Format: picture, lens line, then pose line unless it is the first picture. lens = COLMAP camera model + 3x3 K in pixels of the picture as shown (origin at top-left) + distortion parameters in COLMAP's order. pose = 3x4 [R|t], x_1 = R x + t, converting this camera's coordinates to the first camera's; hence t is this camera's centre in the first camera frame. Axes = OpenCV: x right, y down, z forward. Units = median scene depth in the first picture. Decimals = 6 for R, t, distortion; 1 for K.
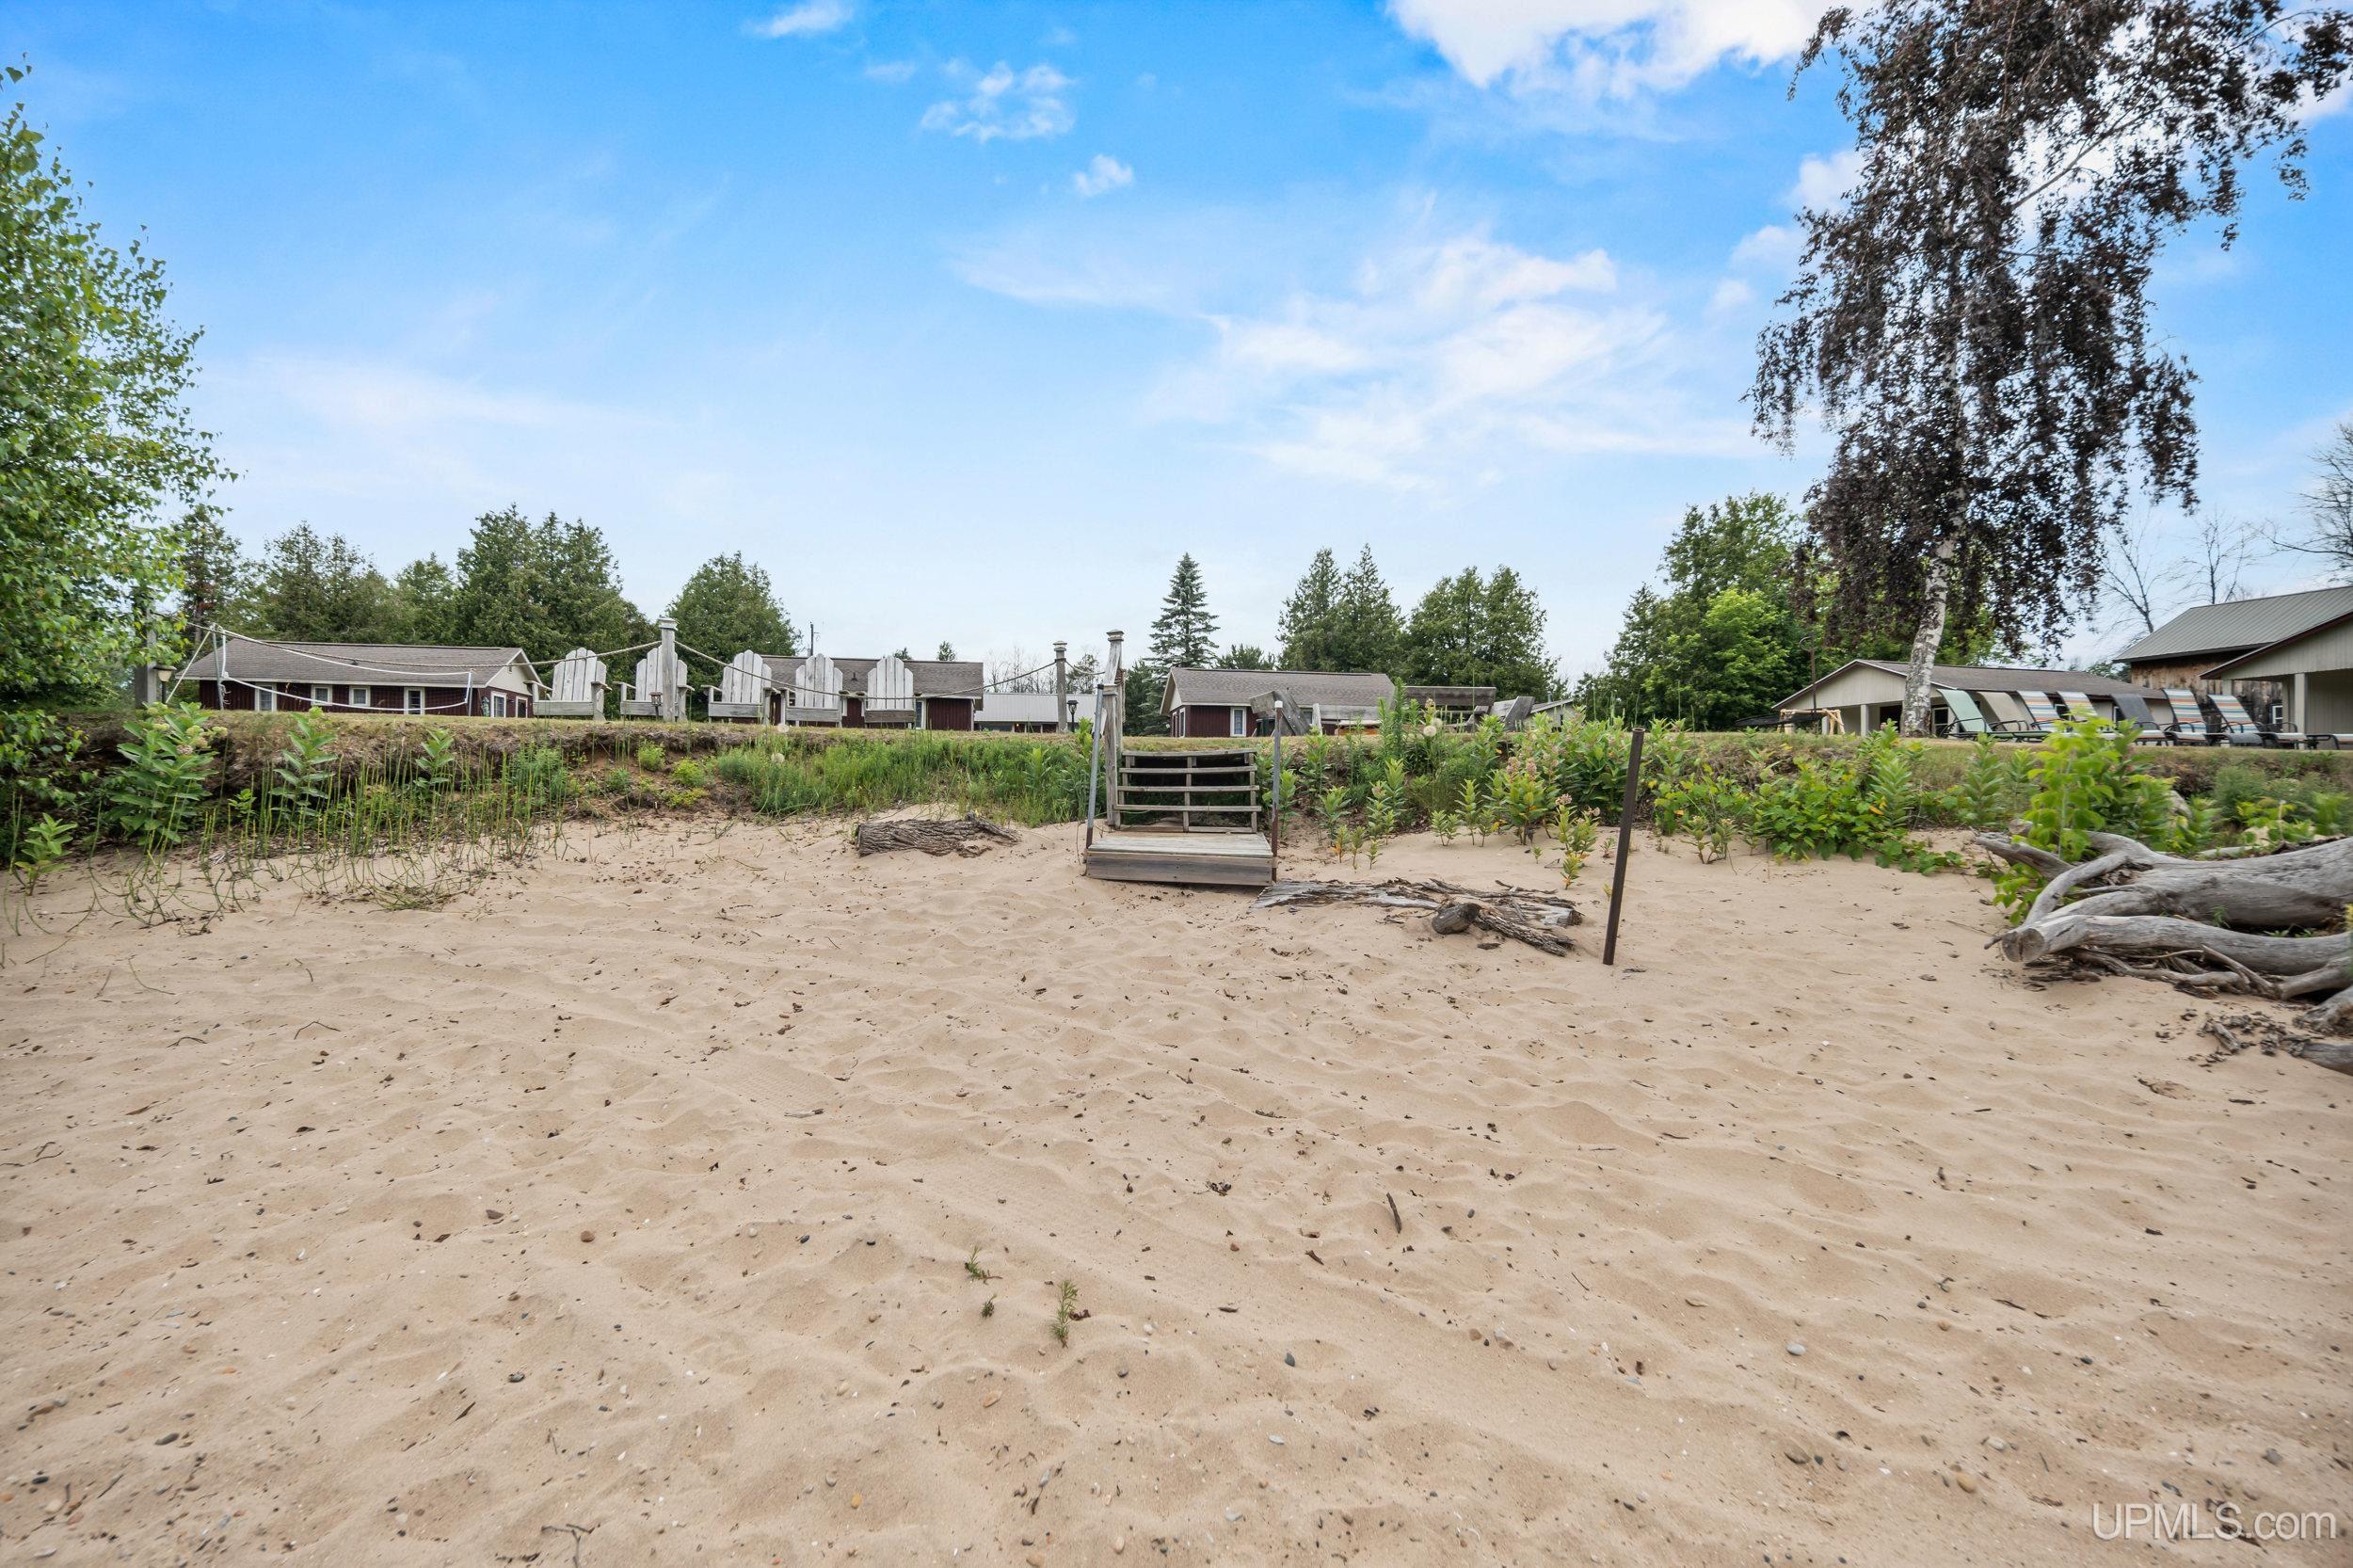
lens RADIAL K [[979.3, 0, 1169.1], [0, 979.3, 791.2], [0, 0, 1]] dist [0.000191, -0.000128]
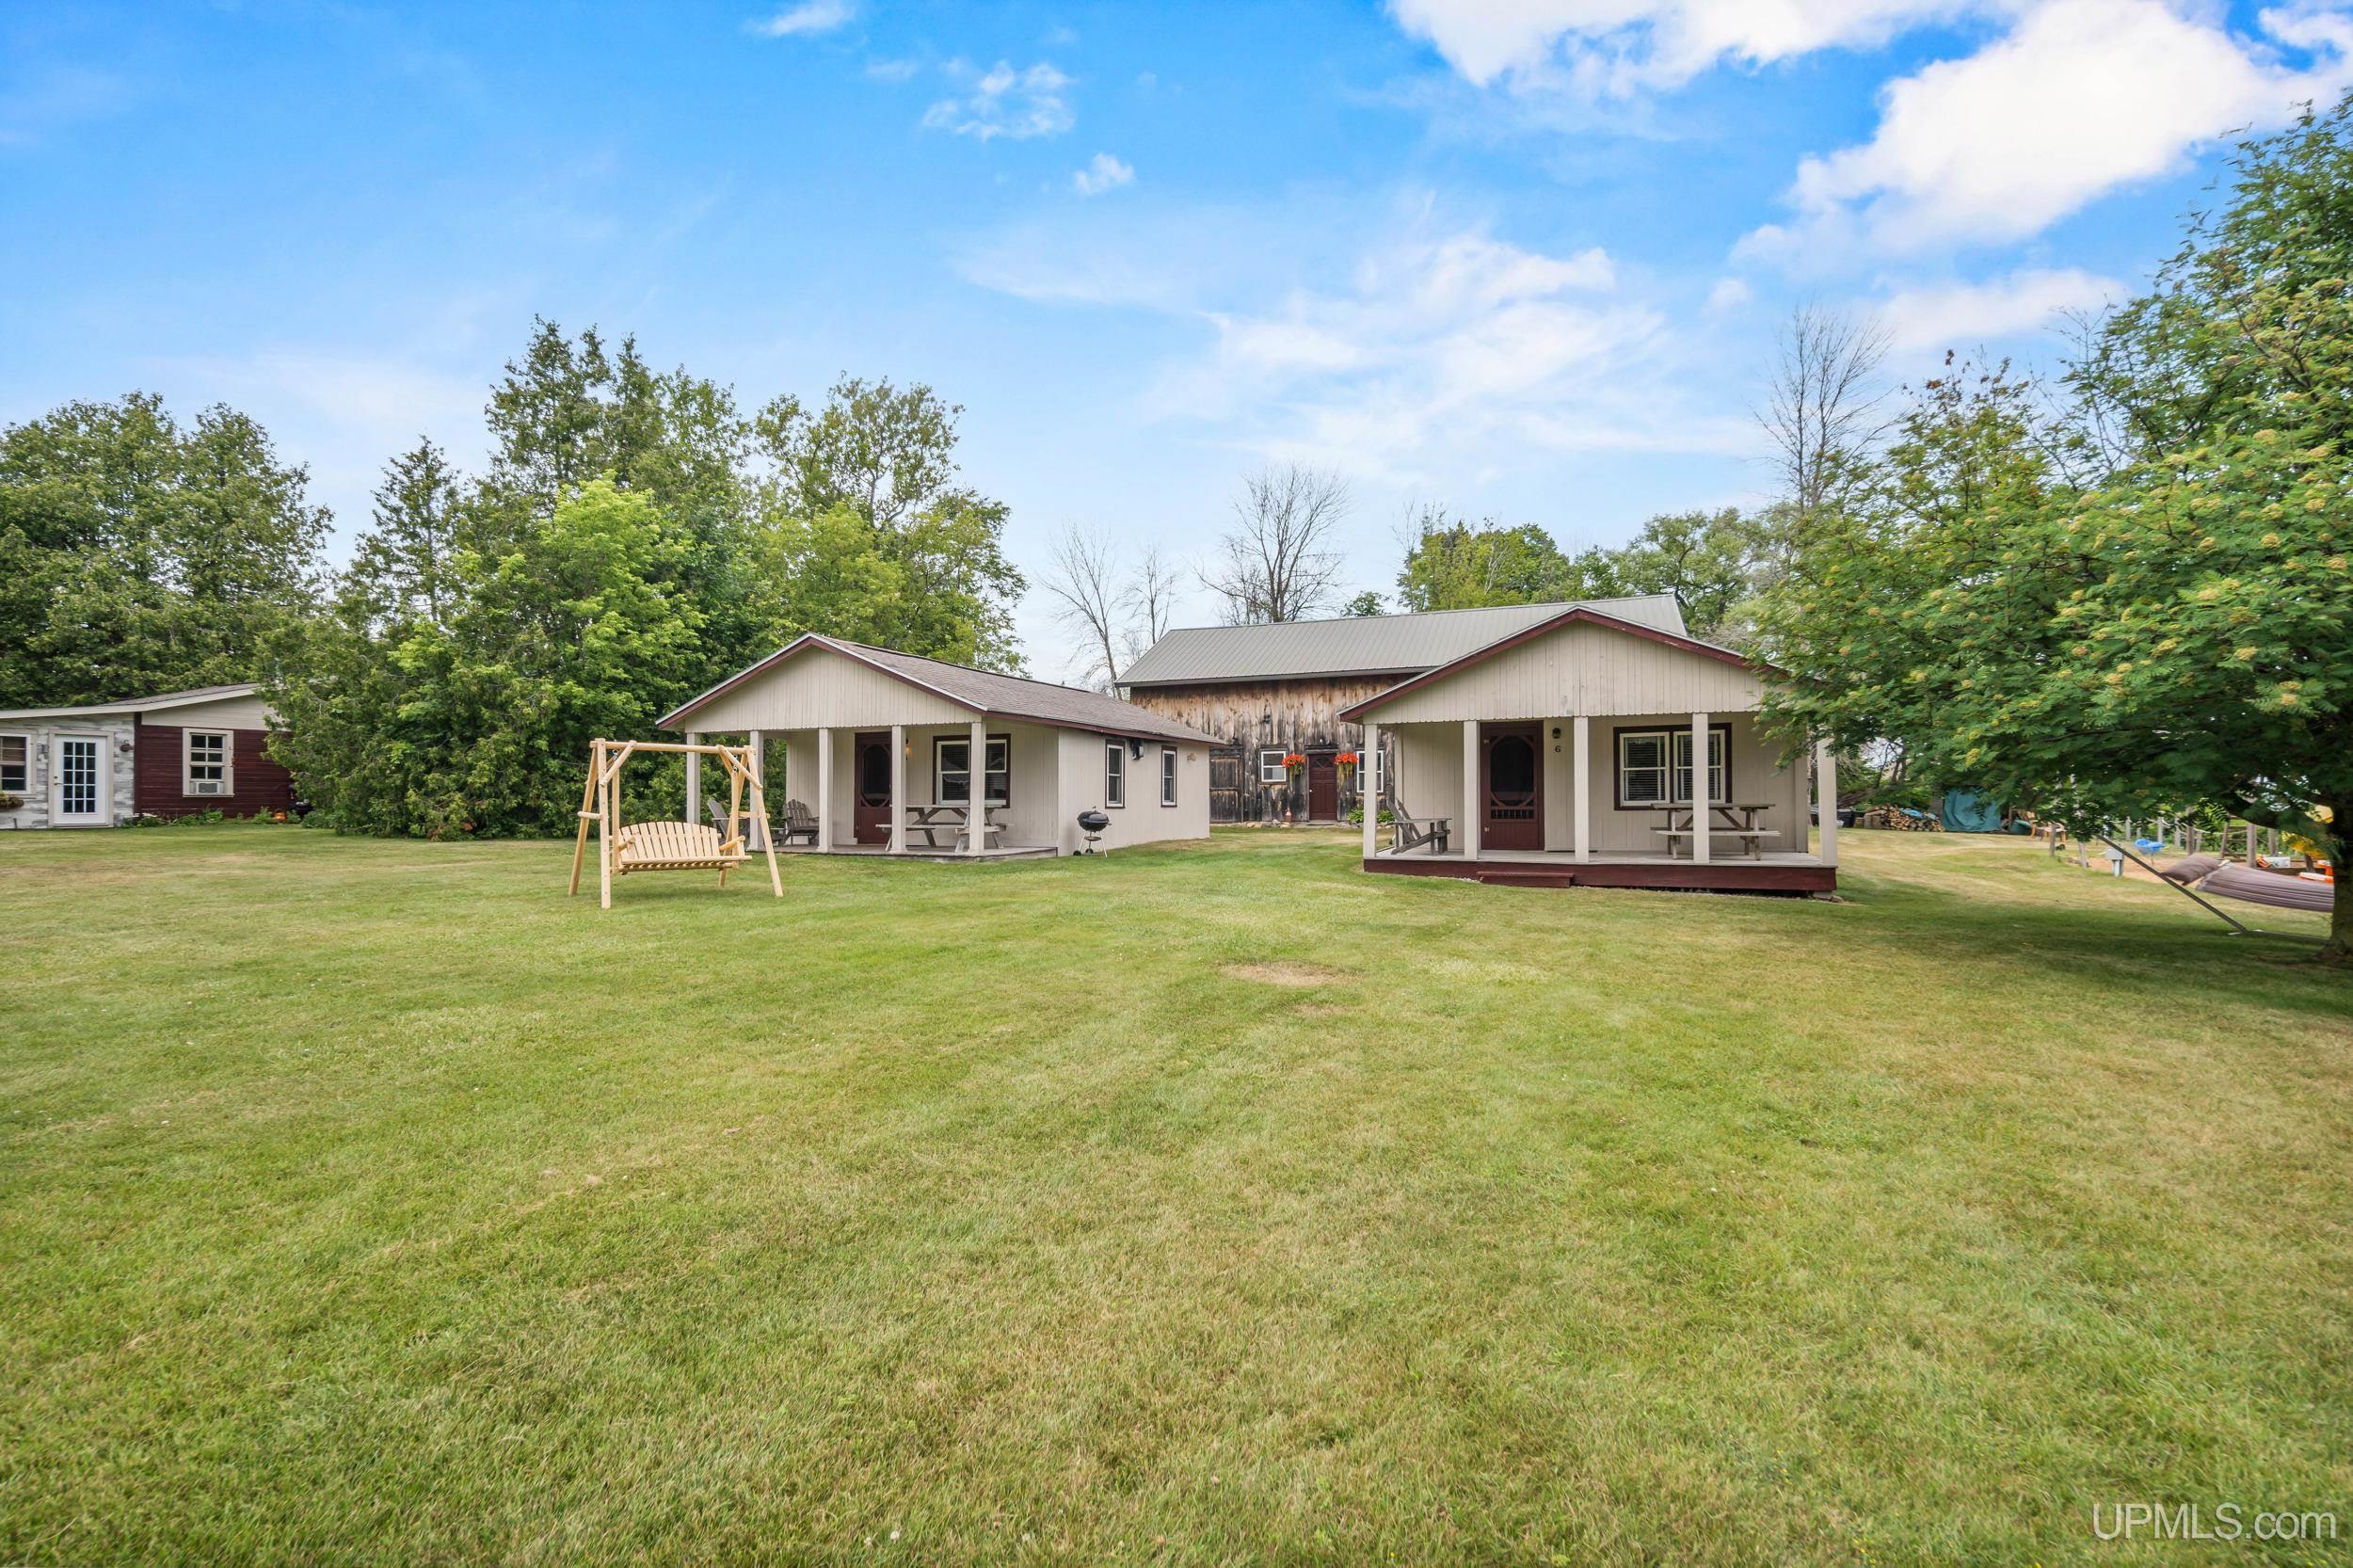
lens RADIAL K [[979.3, 0, 1169.1], [0, 979.3, 791.2], [0, 0, 1]] dist [0.000191, -0.000128]
pose [[0.594382, 0.000325, 0.804183, 0.346706], [-0.001456, 0.999999, 0.000671, -0.048382], [-0.804182, -0.001570, 0.594382, 0.472578]]
